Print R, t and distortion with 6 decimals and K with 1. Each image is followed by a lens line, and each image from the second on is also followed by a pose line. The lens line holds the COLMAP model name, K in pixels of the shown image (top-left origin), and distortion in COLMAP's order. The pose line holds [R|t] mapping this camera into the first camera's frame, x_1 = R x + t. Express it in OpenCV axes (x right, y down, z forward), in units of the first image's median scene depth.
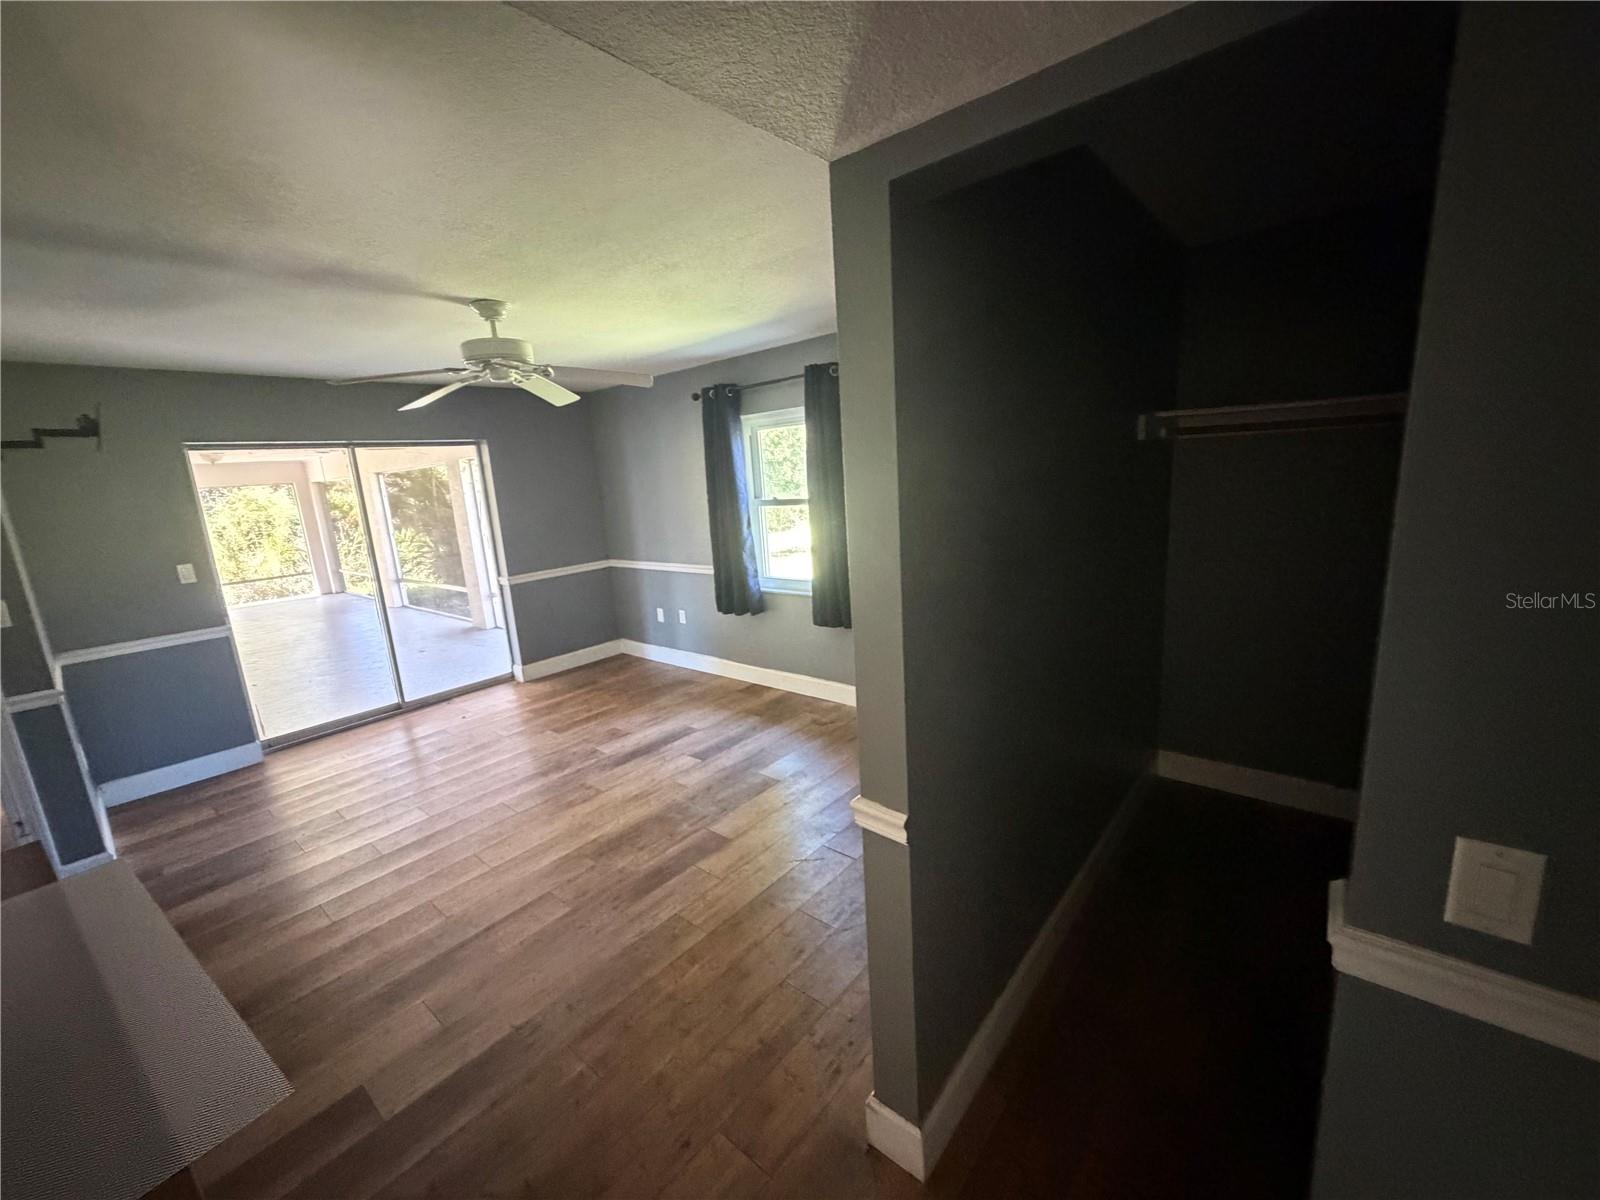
lens RADIAL K [[633.6, 0, 796.8], [0, 633.6, 600.1], [0, 0, 1]] dist [0.000363, 0.000422]
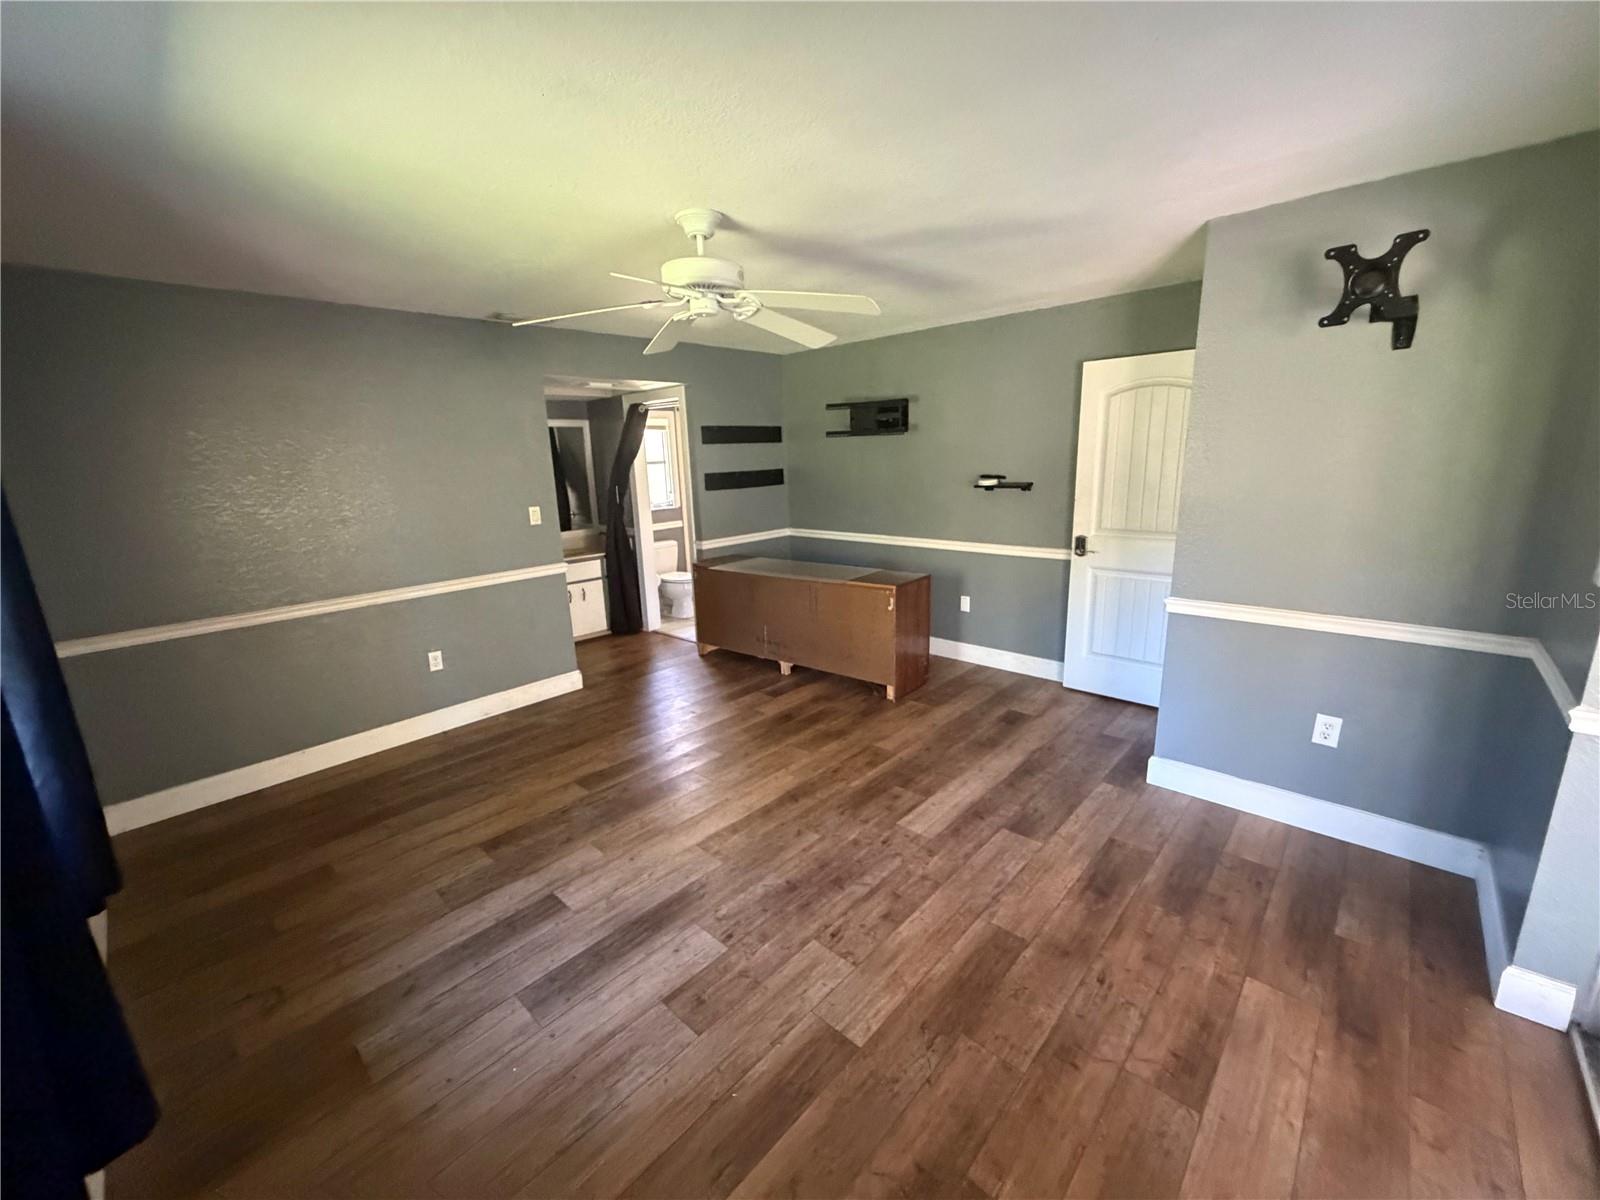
lens RADIAL K [[633.6, 0, 796.8], [0, 633.6, 600.1], [0, 0, 1]] dist [0.000363, 0.000422]
pose [[-0.993730, 0.083410, 0.074459, -0.437384], [0.106792, 0.905302, 0.411125, -0.243693], [-0.033116, 0.416499, -0.908533, 1.351787]]
